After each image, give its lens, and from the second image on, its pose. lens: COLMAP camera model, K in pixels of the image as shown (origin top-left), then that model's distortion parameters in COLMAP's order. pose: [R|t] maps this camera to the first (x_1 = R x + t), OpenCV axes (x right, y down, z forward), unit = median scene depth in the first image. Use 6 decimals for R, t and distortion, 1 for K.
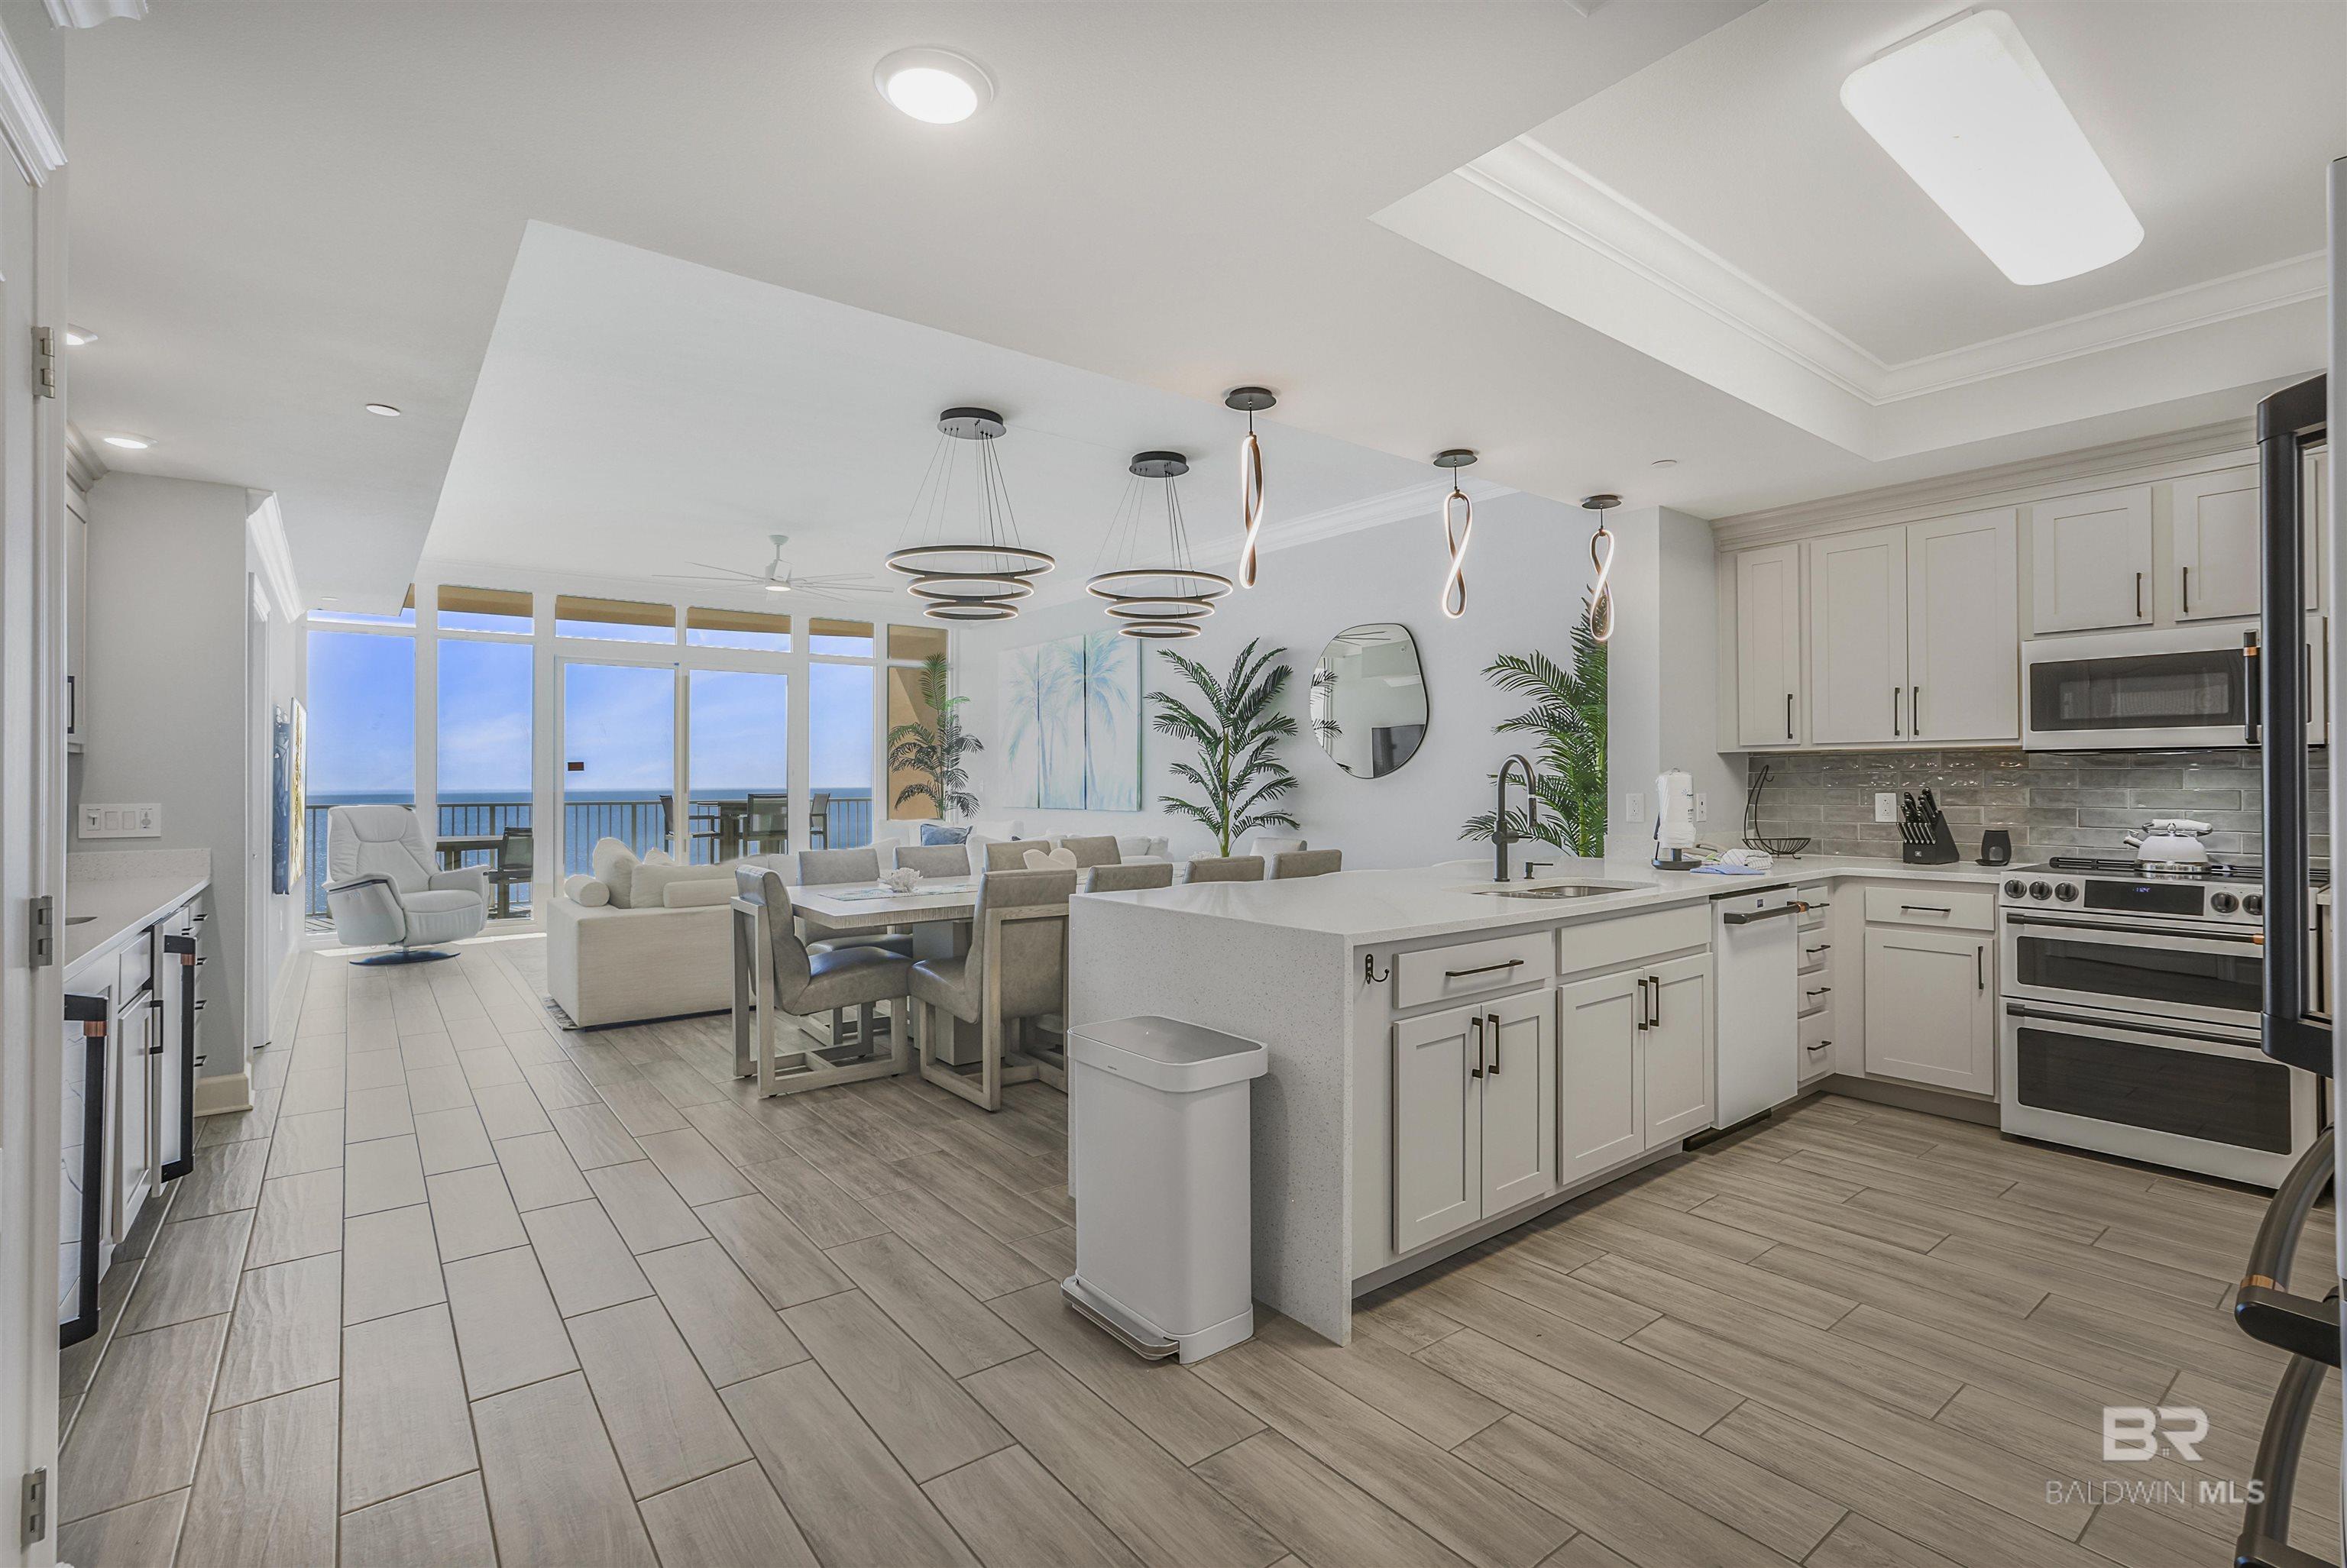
lens RADIAL K [[1074.9, 0, 1185.1], [0, 1074.9, 774.9], [0, 0, 1]] dist [-0.043017, 0.025489]
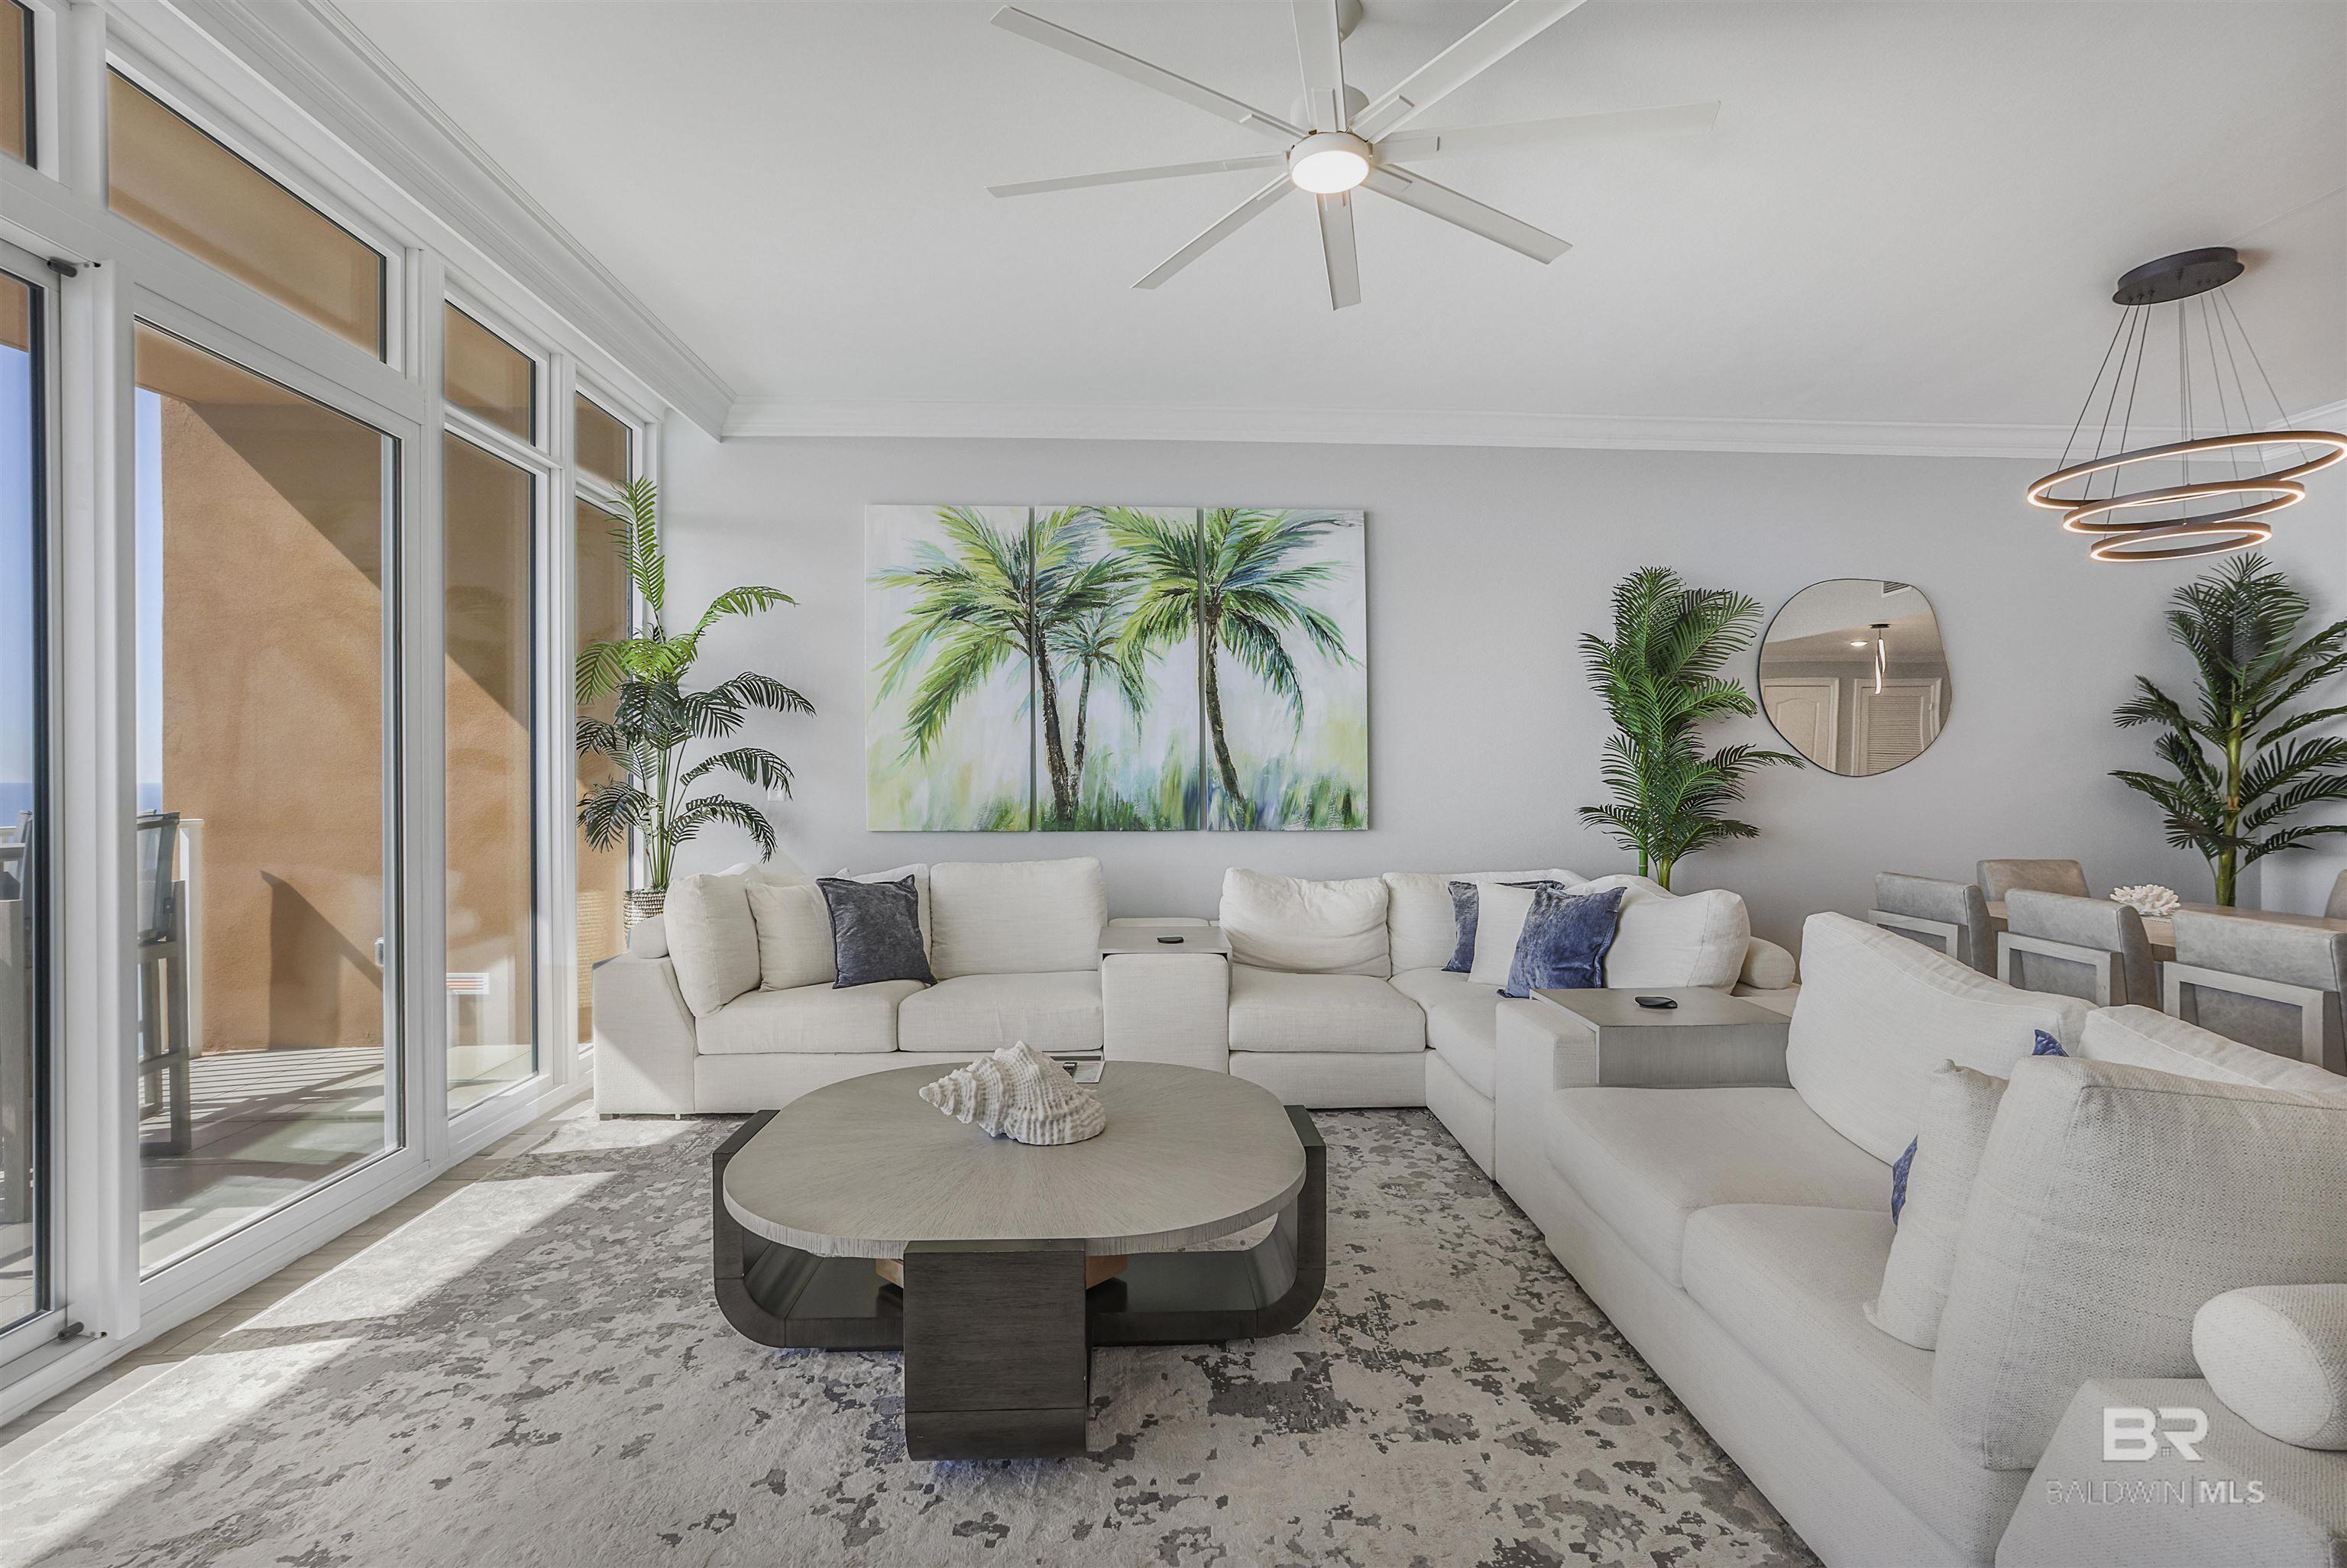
lens RADIAL K [[1074.9, 0, 1185.1], [0, 1074.9, 774.9], [0, 0, 1]] dist [-0.043017, 0.025489]
pose [[0.582742, 0.005222, 0.812640, -1.191211], [-0.007386, 0.999972, -0.001129, 0.010670], [-0.812623, -0.005344, 0.582765, 1.530355]]
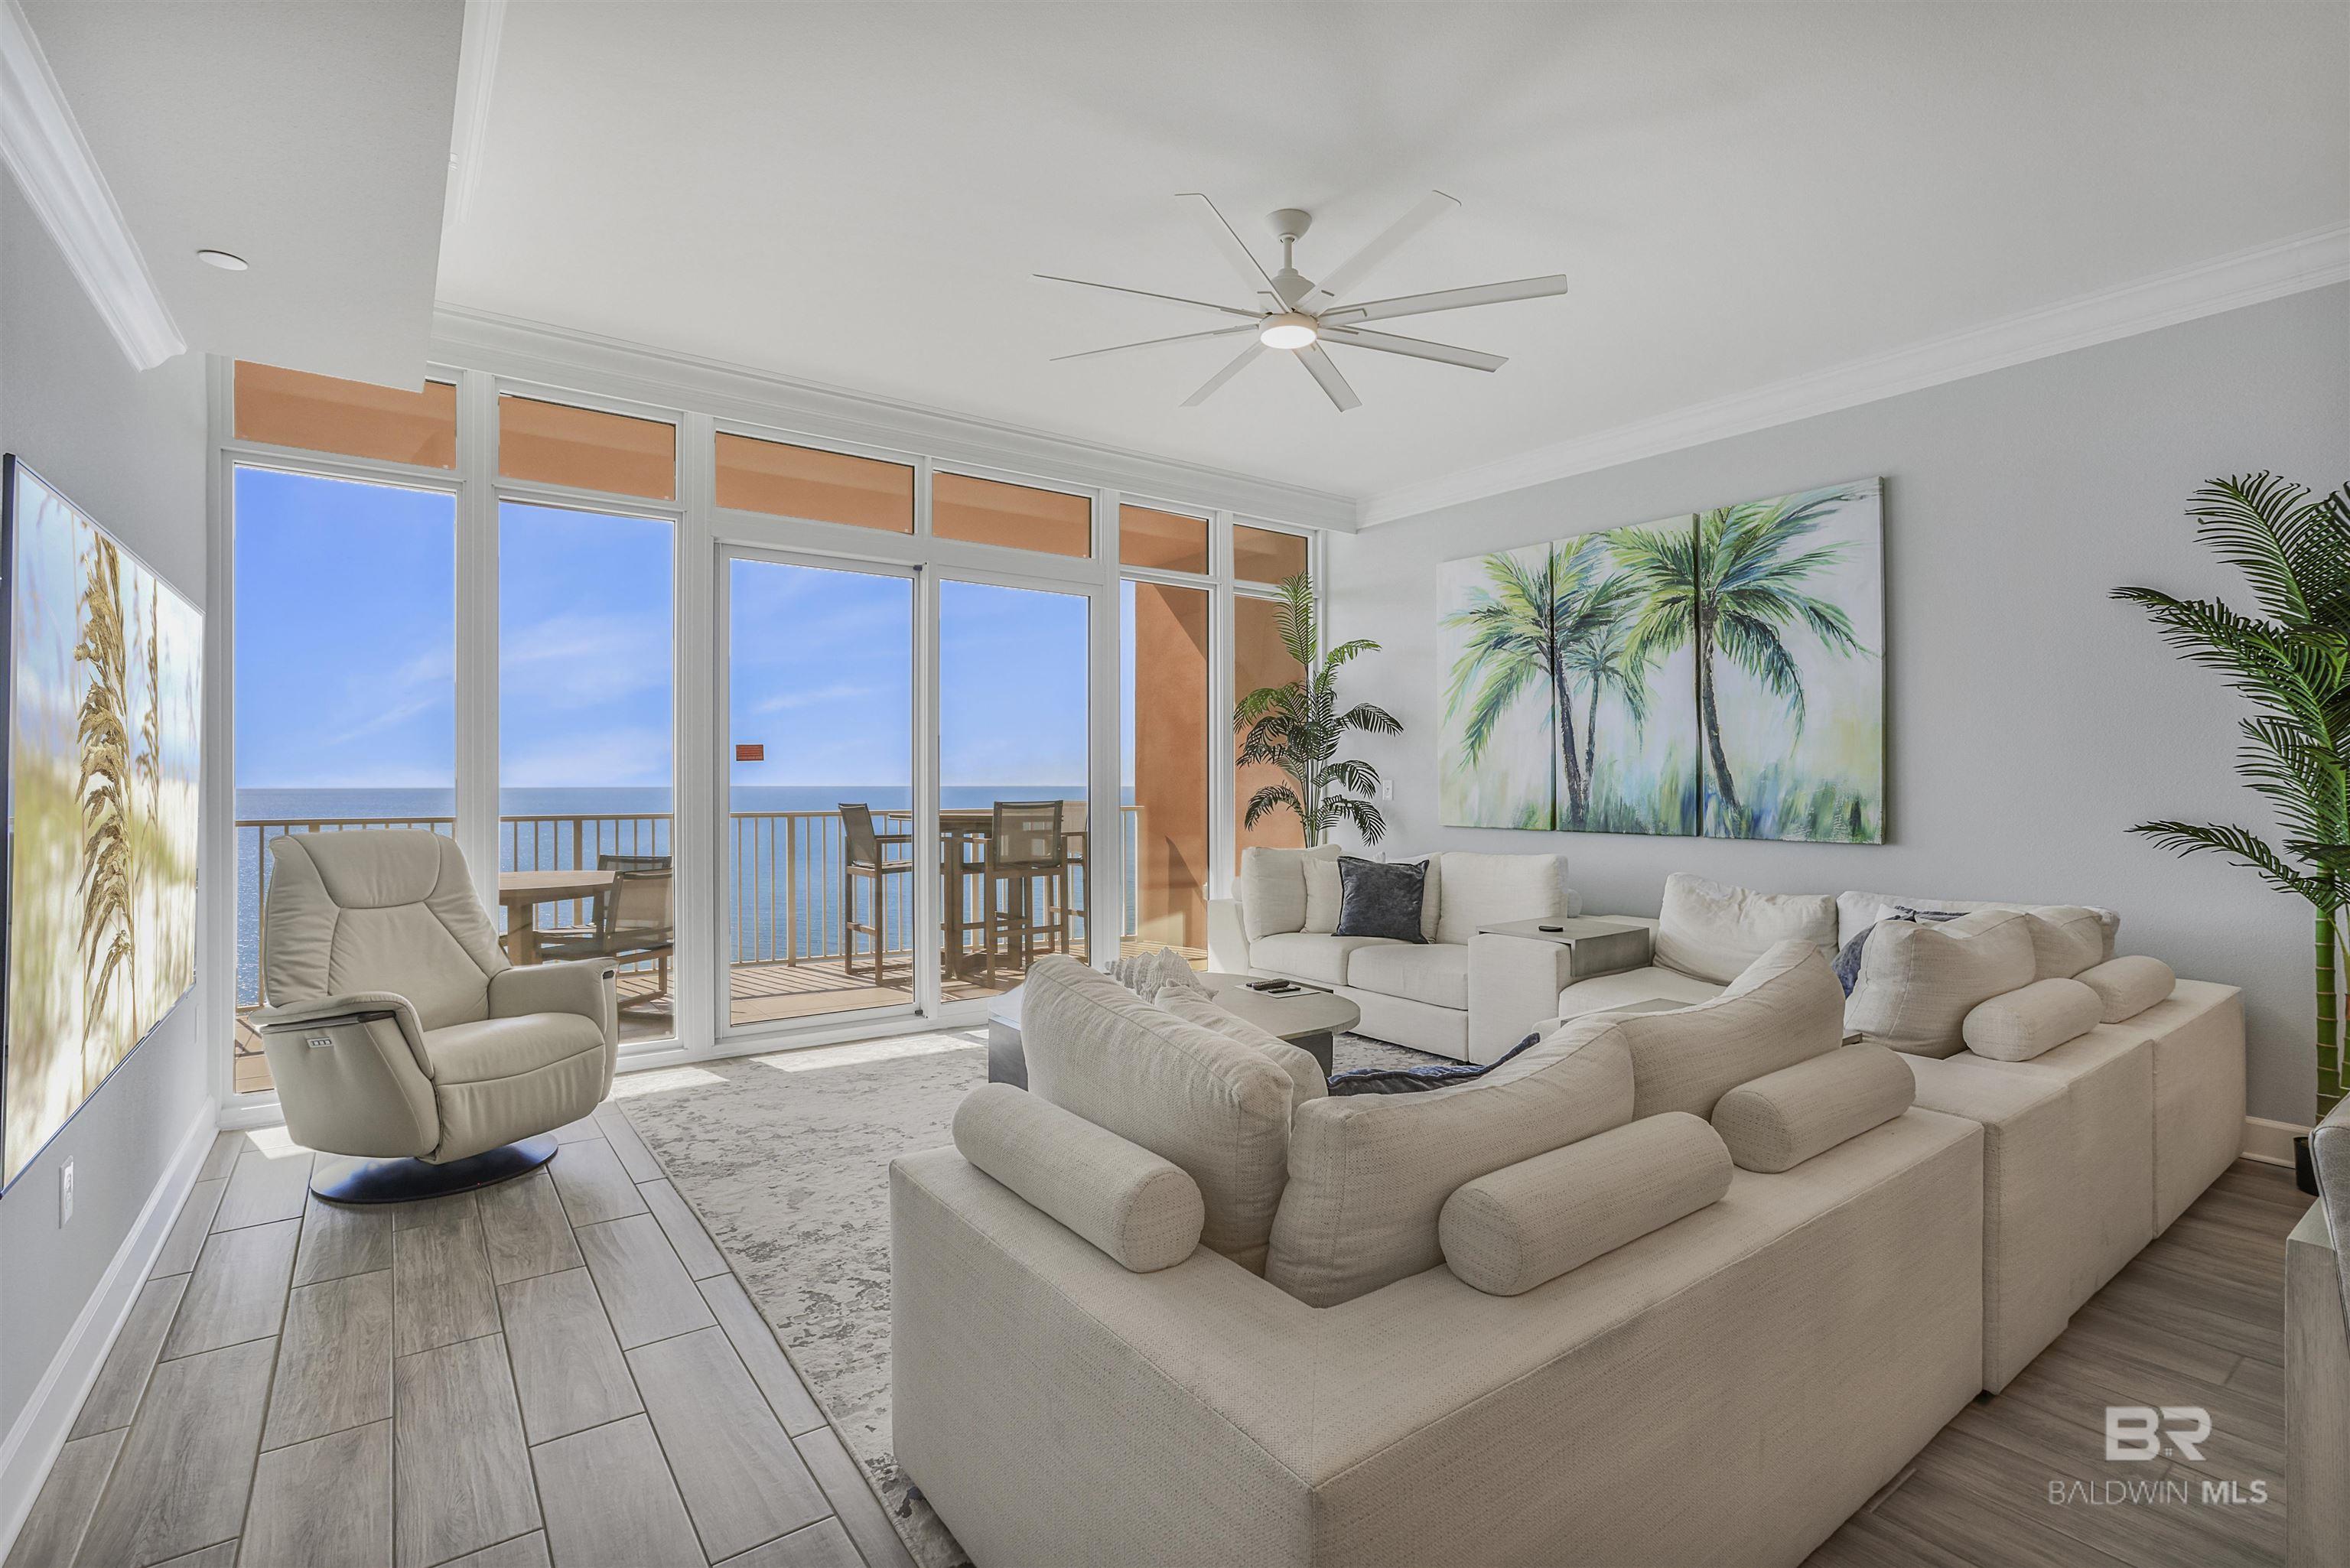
lens RADIAL K [[1092.4, 0, 1195.1], [0, 1092.4, 779.1], [0, 0, 1]] dist [-0.032371, 0.023946]
pose [[0.999898, 0.005364, -0.013228, -0.749784], [-0.005298, 0.999973, 0.005048, 0.004051], [0.013254, -0.004977, 0.999900, 0.998417]]
